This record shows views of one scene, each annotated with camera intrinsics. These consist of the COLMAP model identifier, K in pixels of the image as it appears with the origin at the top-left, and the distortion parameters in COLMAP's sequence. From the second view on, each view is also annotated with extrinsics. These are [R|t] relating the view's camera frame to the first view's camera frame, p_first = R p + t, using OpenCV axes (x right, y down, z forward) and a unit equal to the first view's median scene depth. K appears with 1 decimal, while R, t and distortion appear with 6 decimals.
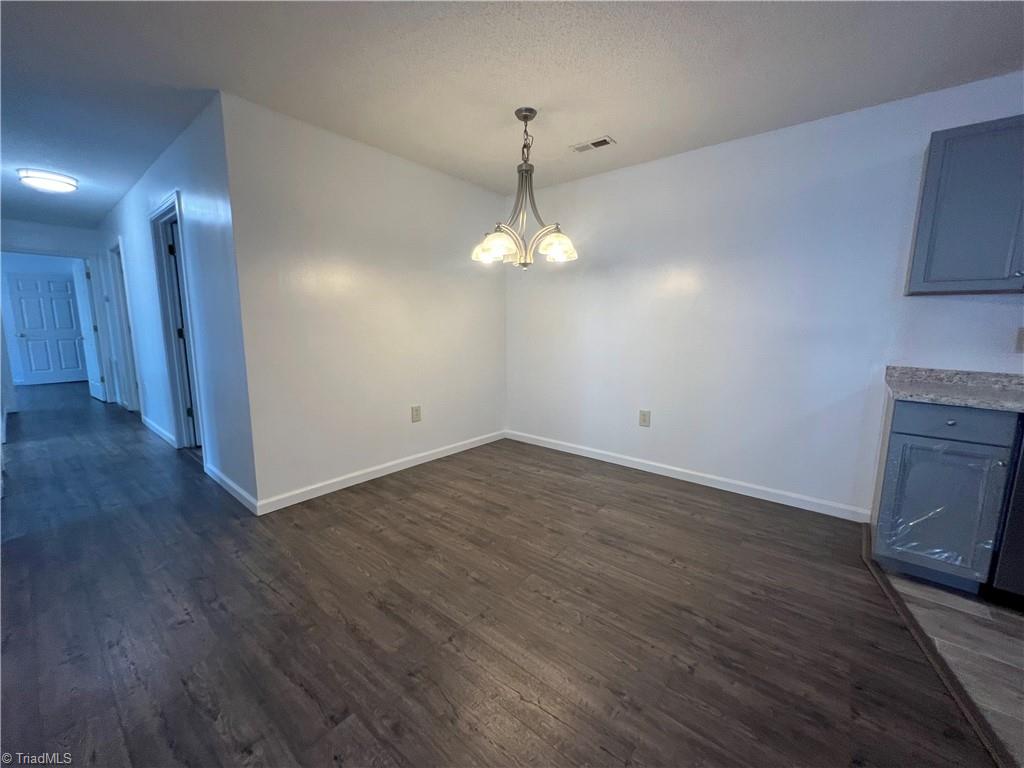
lens RADIAL K [[409.8, 0, 509.0], [0, 409.8, 380.5], [0, 0, 1]] dist [-0.000549, 0.000119]
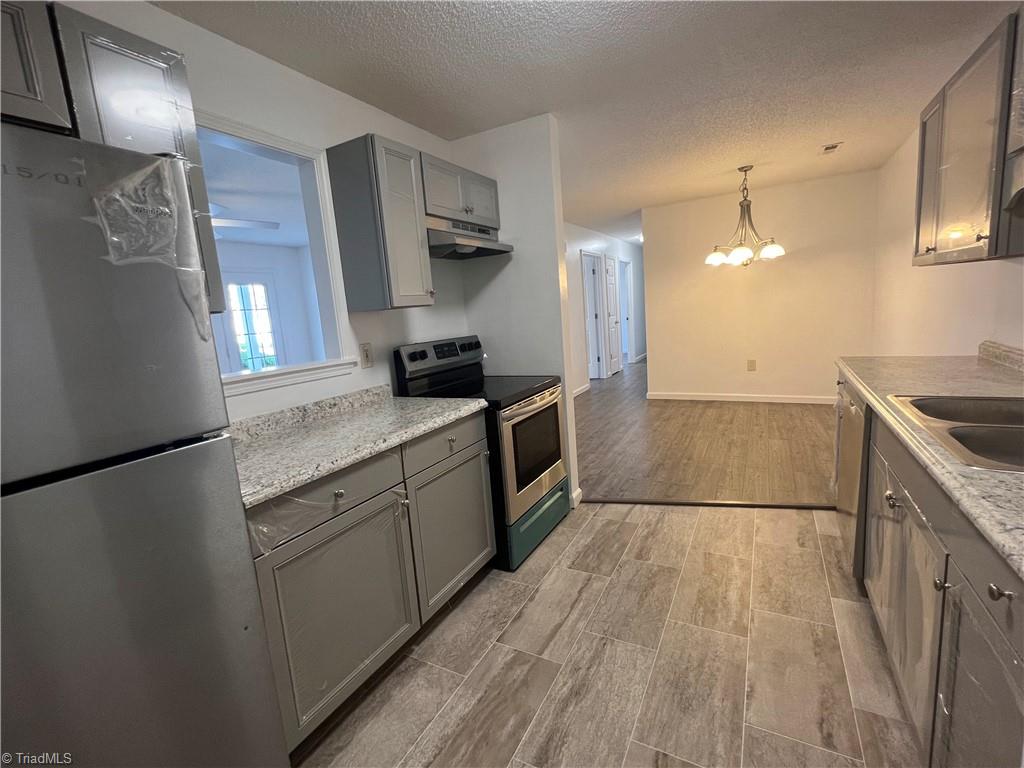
lens RADIAL K [[462.9, 0, 510.7], [0, 462.9, 383.5], [0, 0, 1]] dist [-0.004675, 0.002255]
pose [[0.192329, 0.135766, -0.971894, 1.822815], [-0.064268, 0.990000, 0.125577, -0.004543], [0.979224, 0.038309, 0.199131, -0.203617]]
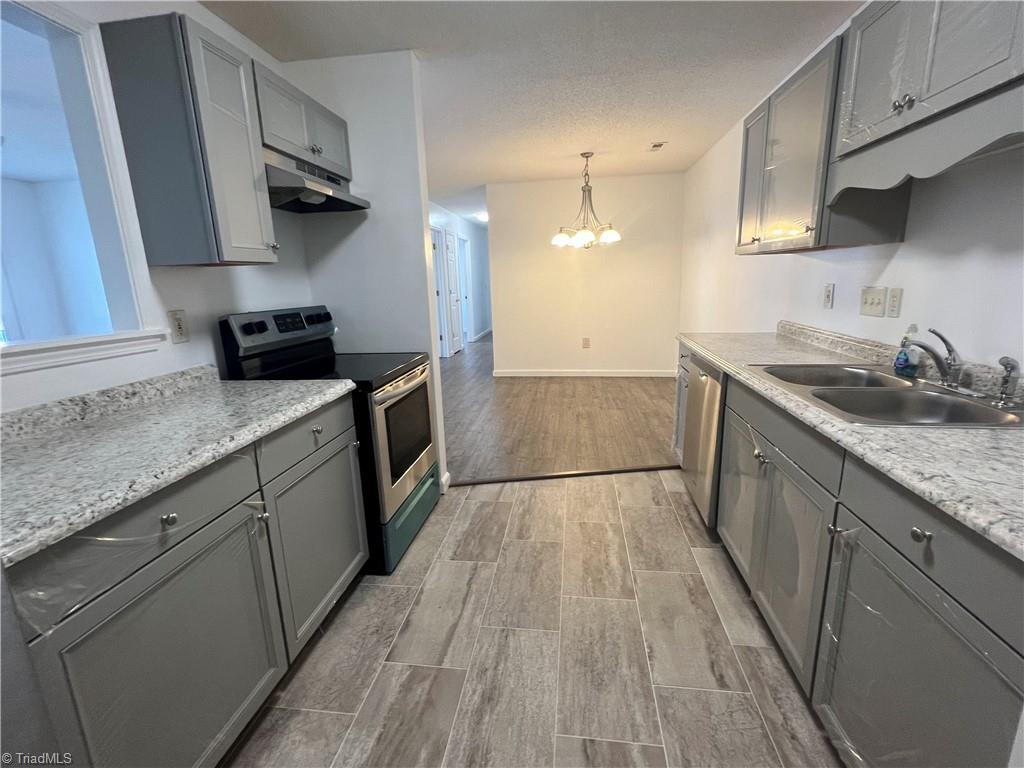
lens RADIAL K [[462.9, 0, 511.9], [0, 462.9, 382.9], [0, 0, 1]] dist [-0.004675, 0.002255]
pose [[0.532082, 0.164234, -0.830612, 1.694346], [-0.088526, 0.986421, 0.138332, 0.022620], [0.842052, -0.000073, 0.539396, -0.267393]]
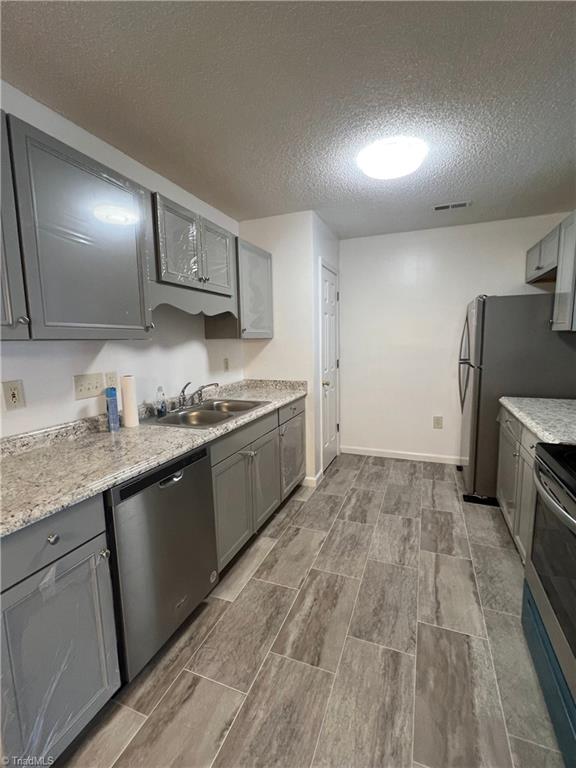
lens RADIAL K [[347.2, 0, 290.6], [0, 347.2, 384.8], [0, 0, 1]] dist [-0.004675, 0.002255]
pose [[-0.317467, -0.126621, 0.939777, 0.369609], [0.152356, 0.971359, 0.182343, -0.151242], [-0.935950, 0.201069, -0.289083, 0.608277]]
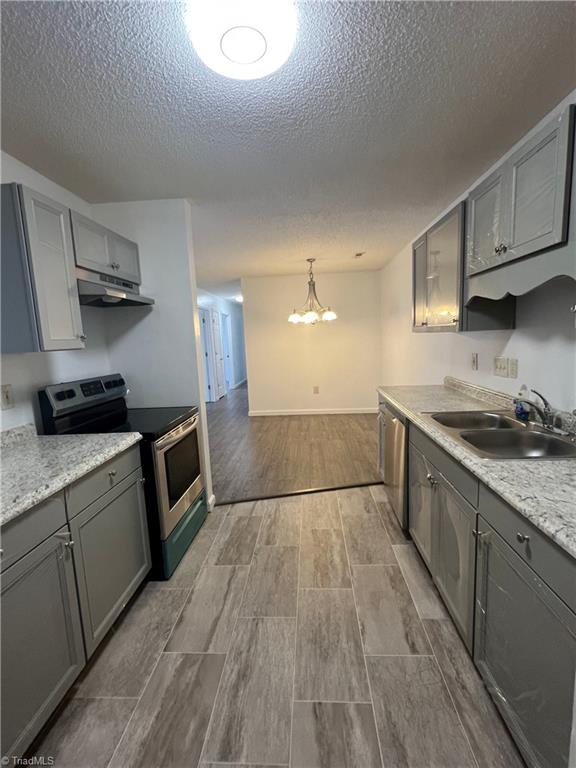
lens RADIAL K [[347.2, 0, 290.2], [0, 347.2, 383.7], [0, 0, 1]] dist [-0.004675, 0.002255]
pose [[0.595090, 0.074801, -0.800171, 1.738861], [-0.069010, 0.996738, 0.041853, -0.022778], [0.800691, 0.030313, 0.598310, -0.276699]]
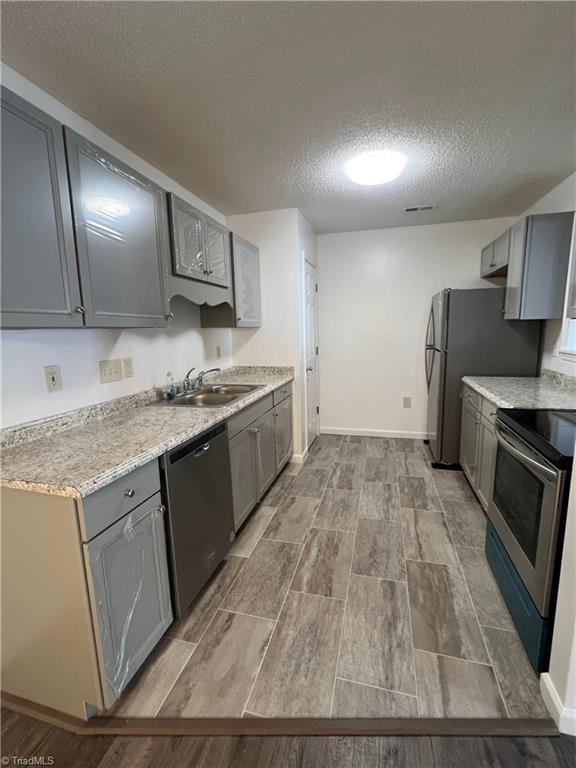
lens RADIAL K [[347.2, 0, 290.7], [0, 347.2, 385.0], [0, 0, 1]] dist [-0.004675, 0.002255]
pose [[-0.421835, -0.144461, 0.895090, 0.297108], [0.150119, 0.962471, 0.226084, -0.168809], [-0.894159, 0.229740, -0.384317, 0.755191]]
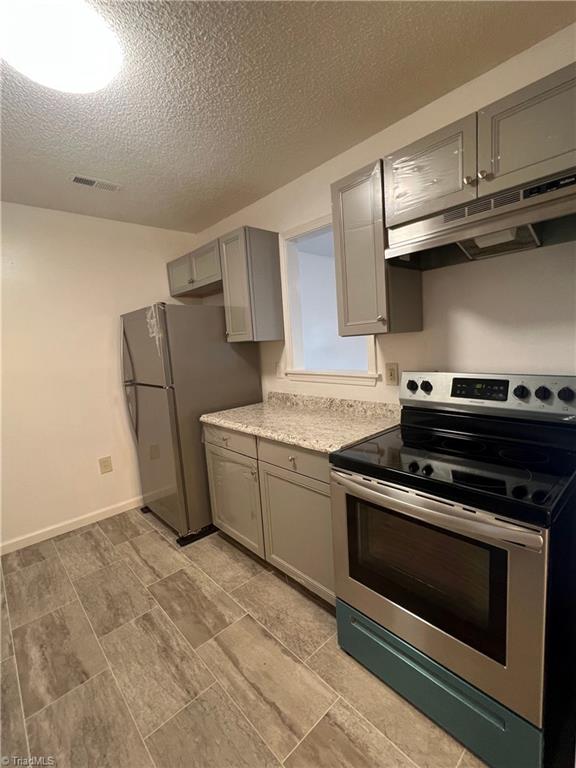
lens RADIAL K [[347.2, 0, 290.0], [0, 347.2, 384.2], [0, 0, 1]] dist [-0.004675, 0.002255]
pose [[-0.989641, 0.041420, 0.137458, 0.824974], [0.077060, 0.961112, 0.265188, -0.142650], [-0.121129, 0.273034, -0.954348, 0.567727]]
